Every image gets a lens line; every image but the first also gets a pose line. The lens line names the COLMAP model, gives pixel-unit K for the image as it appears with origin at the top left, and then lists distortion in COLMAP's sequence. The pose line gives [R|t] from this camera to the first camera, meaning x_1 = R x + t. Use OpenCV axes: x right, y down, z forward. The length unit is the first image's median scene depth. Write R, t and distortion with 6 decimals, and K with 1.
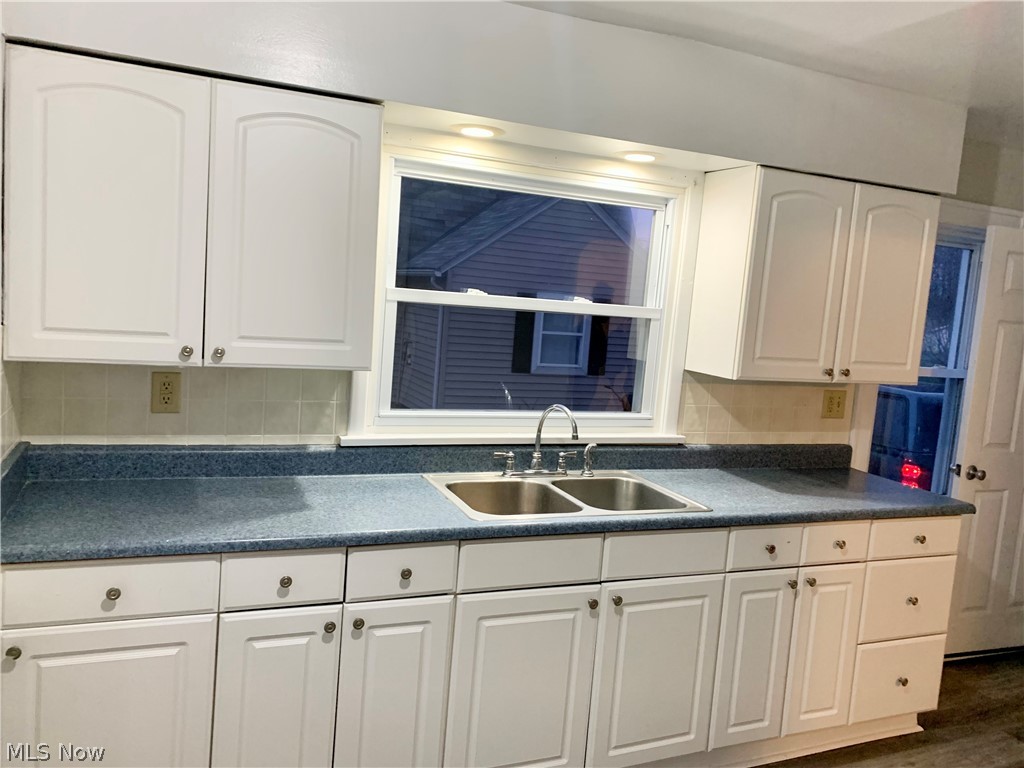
lens RADIAL K [[784.5, 0, 547.3], [0, 784.5, 376.4], [0, 0, 1]] dist [0.045585, -0.052515]
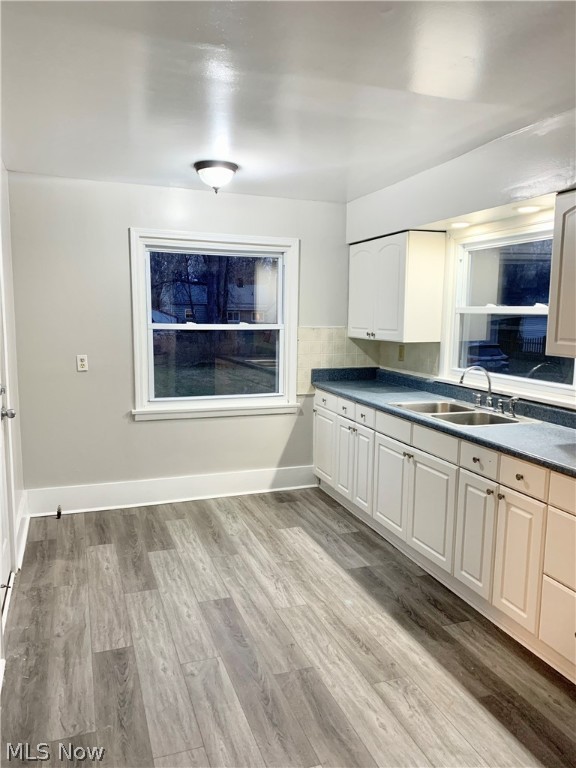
lens RADIAL K [[588.4, 0, 289.3], [0, 588.4, 380.0], [0, 0, 1]] dist [0.045585, -0.052515]
pose [[-0.072101, 0.039730, -0.996606, 1.334791], [-0.115960, 0.992096, 0.047939, 0.049784], [0.990633, 0.119023, -0.066924, 0.654755]]
